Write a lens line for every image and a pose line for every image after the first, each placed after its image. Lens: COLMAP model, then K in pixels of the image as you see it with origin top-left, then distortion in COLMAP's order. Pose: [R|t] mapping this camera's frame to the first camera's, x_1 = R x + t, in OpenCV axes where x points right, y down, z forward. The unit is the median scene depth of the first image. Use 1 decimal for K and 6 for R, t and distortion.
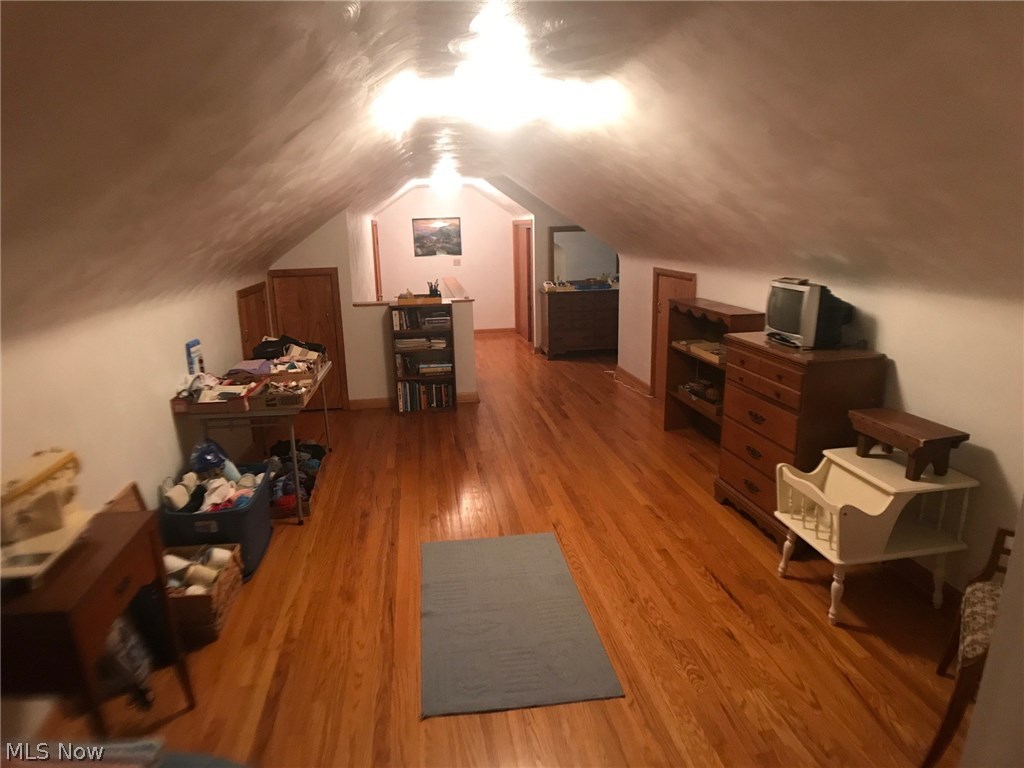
lens RADIAL K [[603.9, 0, 512.0], [0, 603.9, 384.0], [0, 0, 1]] dist [-0.053054, 0.003161]
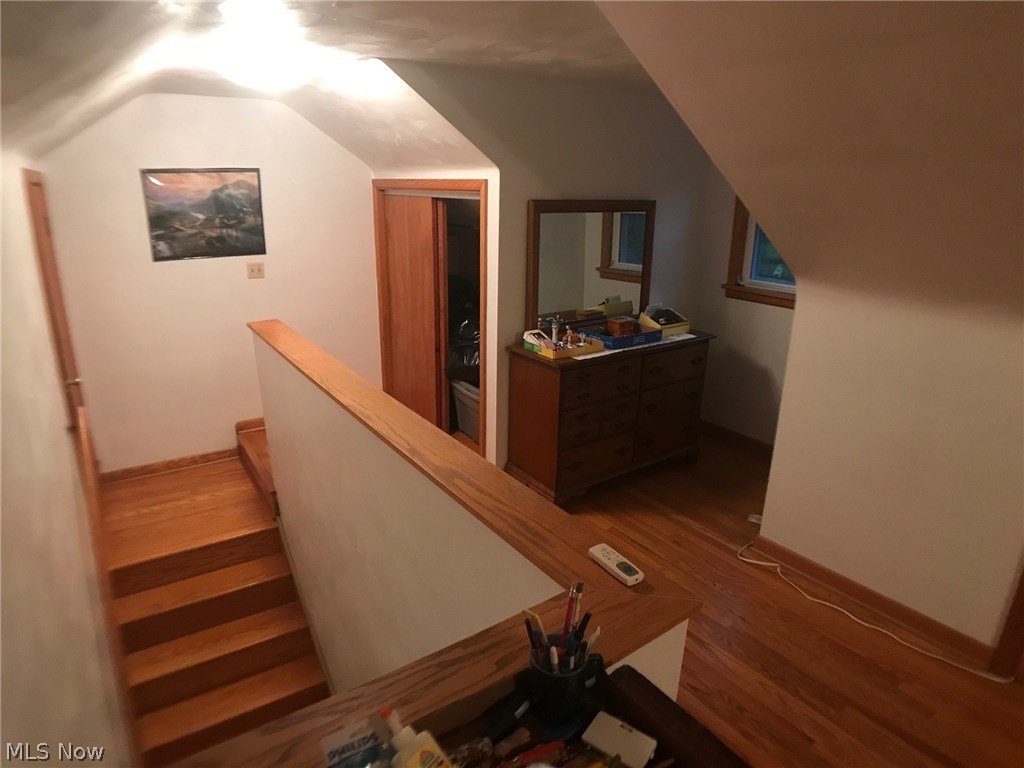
lens RADIAL K [[603.9, 0, 512.0], [0, 603.9, 384.0], [0, 0, 1]] dist [-0.053054, 0.003161]
pose [[0.898136, -0.101711, 0.427793, -0.123489], [0.075316, 0.994086, 0.078227, -0.142768], [-0.433219, -0.038039, 0.900485, 0.529429]]
